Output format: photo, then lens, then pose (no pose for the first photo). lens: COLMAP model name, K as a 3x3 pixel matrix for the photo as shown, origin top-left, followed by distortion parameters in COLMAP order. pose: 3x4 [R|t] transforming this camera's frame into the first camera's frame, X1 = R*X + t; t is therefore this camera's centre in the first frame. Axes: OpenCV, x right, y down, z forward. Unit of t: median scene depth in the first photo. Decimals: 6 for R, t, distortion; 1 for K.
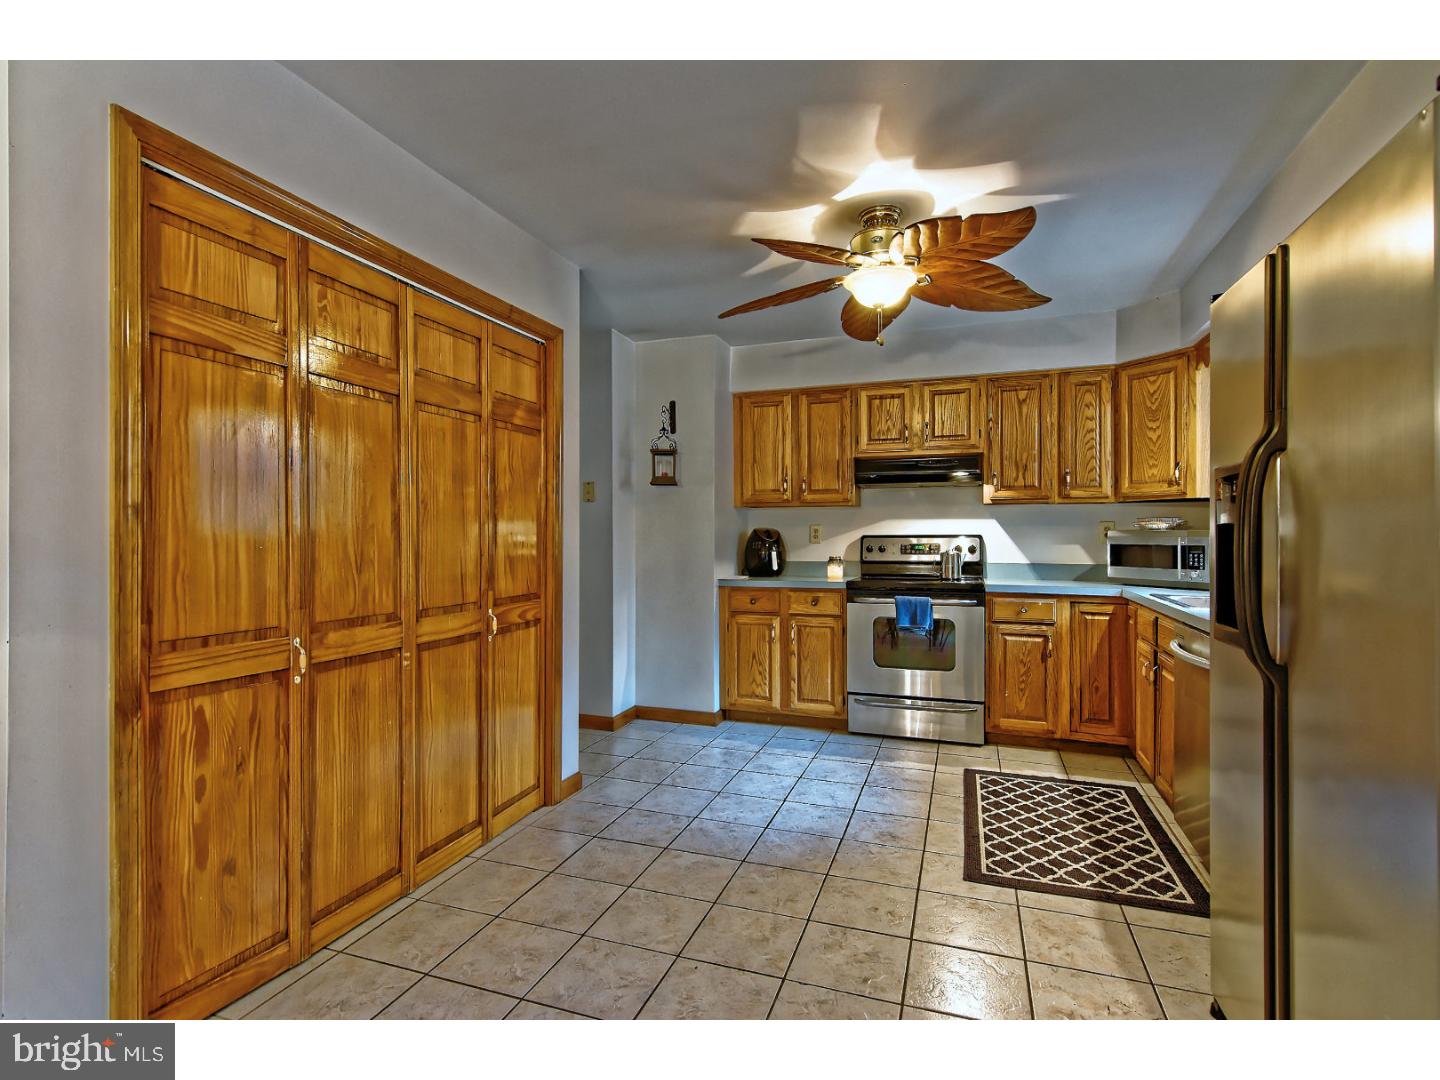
lens RADIAL K [[697.5, 0, 722.5], [0, 697.5, 531.8], [0, 0, 1]] dist [0.002206, -0.000247]
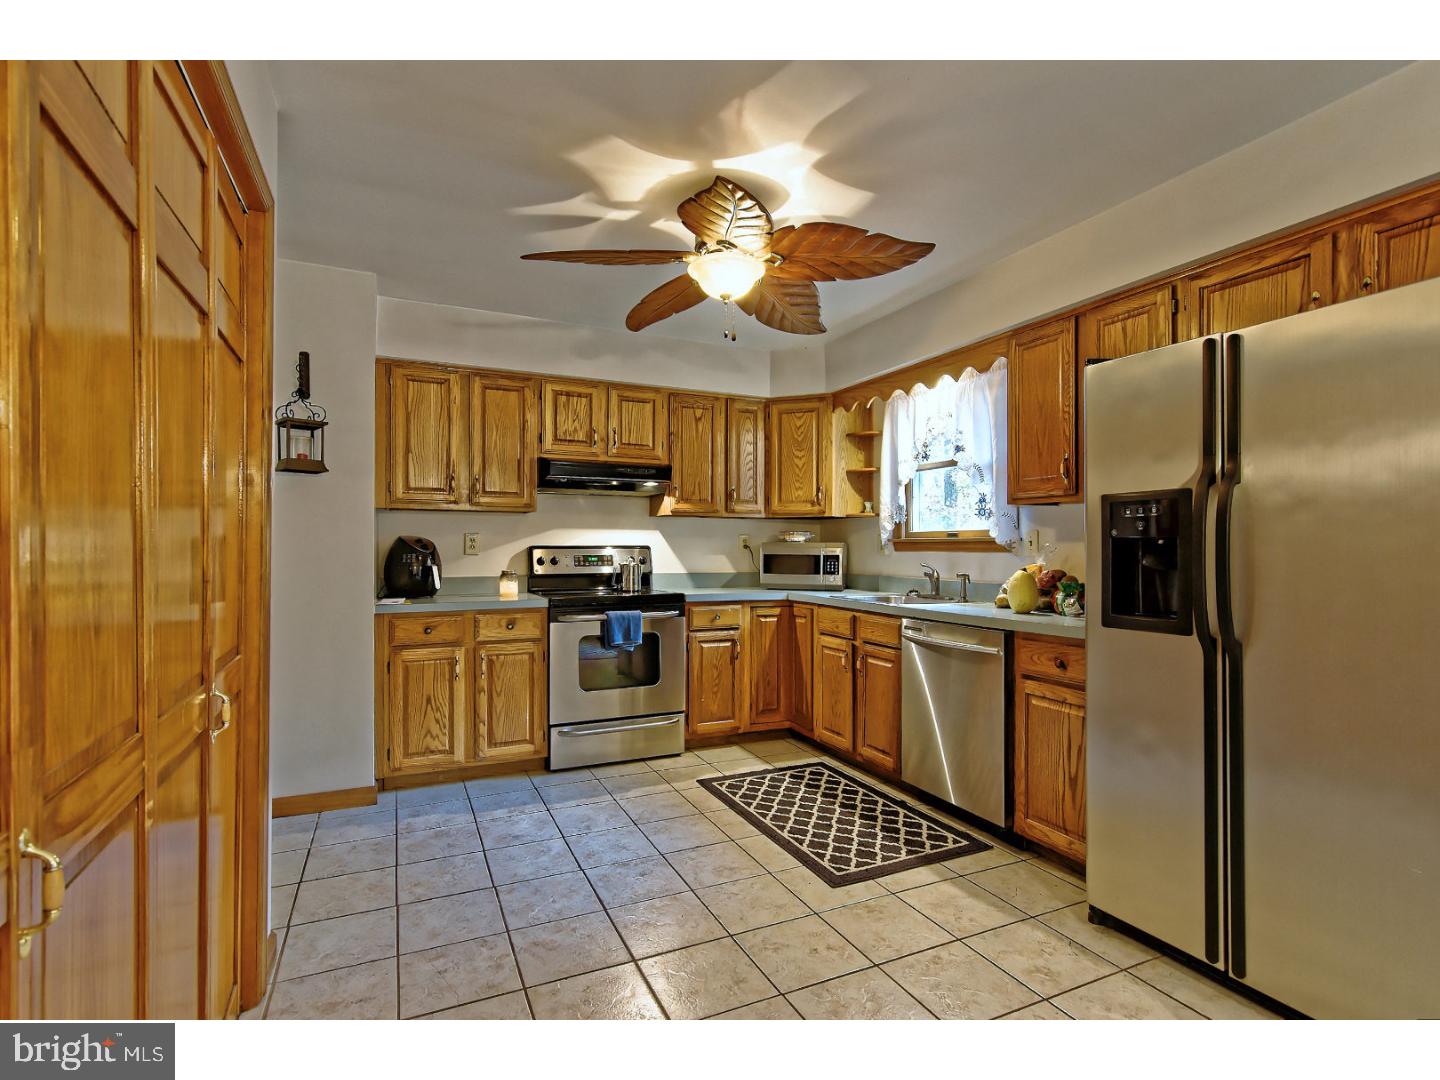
lens RADIAL K [[690.2, 0, 720.0], [0, 690.2, 540.0], [0, 0, 1]] dist [0.004144, 0.000656]
pose [[0.716259, 0.009199, 0.697774, -0.283662], [-0.006125, 0.999957, -0.006895, 0.002642], [-0.697807, 0.000665, 0.716285, 0.240119]]
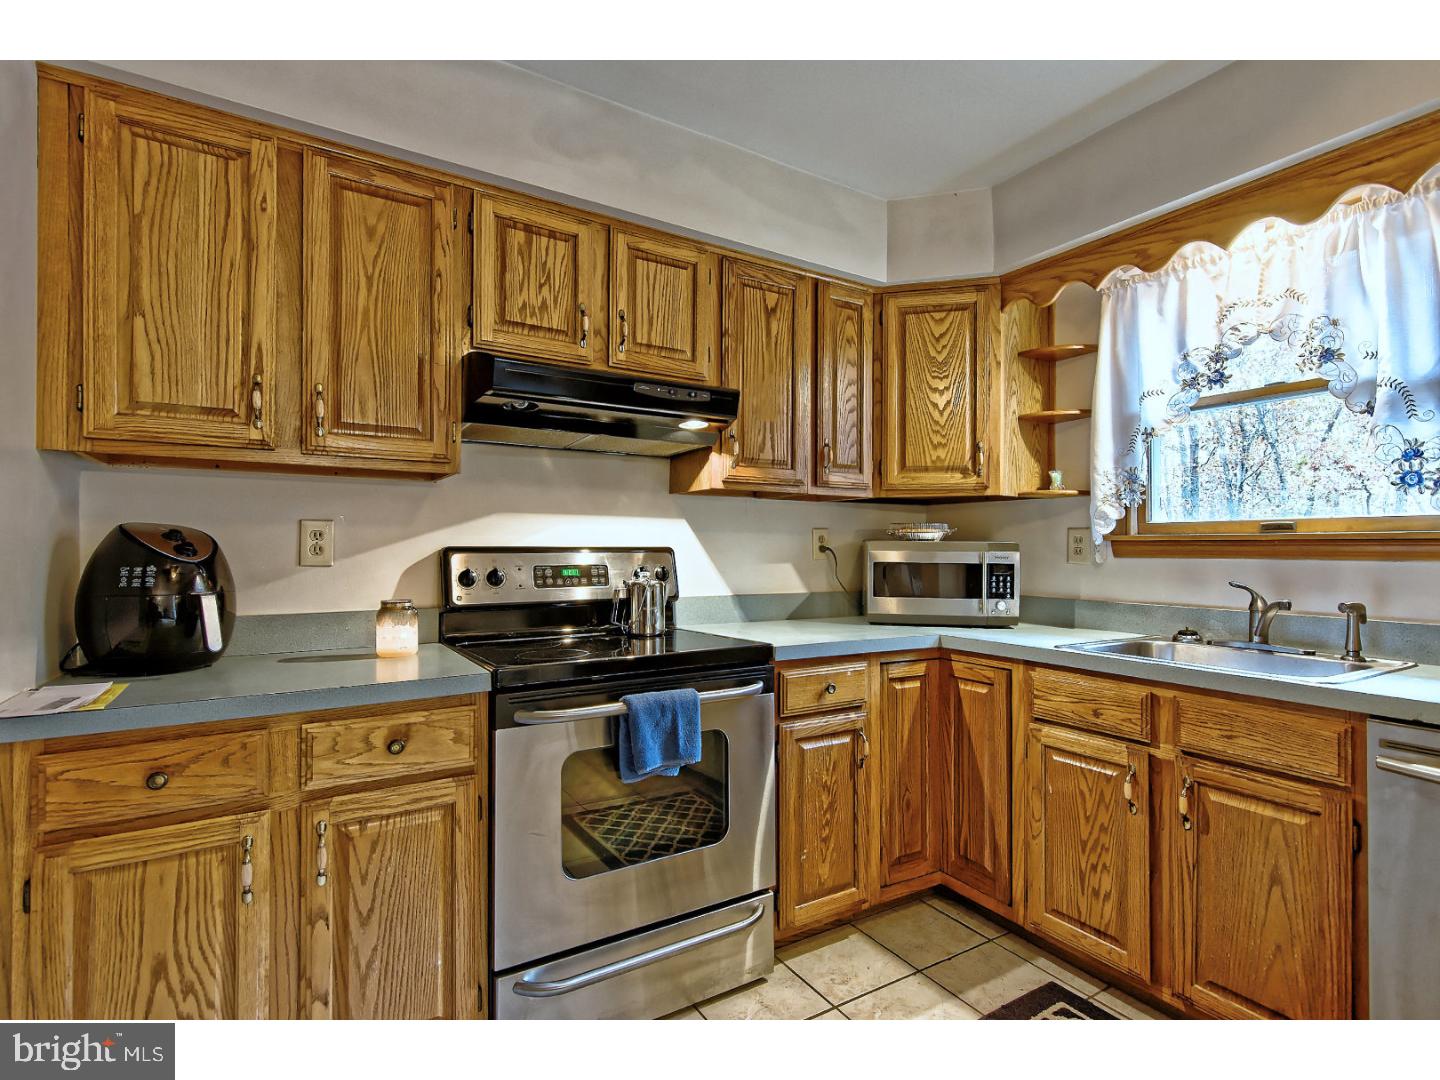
lens RADIAL K [[705.4, 0, 720.0], [0, 705.4, 540.0], [0, 0, 1]] dist [0.001172, -0.000401]
pose [[0.634102, 0.011822, 0.773159, -0.036870], [-0.006952, 0.999930, -0.009588, 0.004319], [-0.773218, 0.000704, 0.634140, 0.696890]]
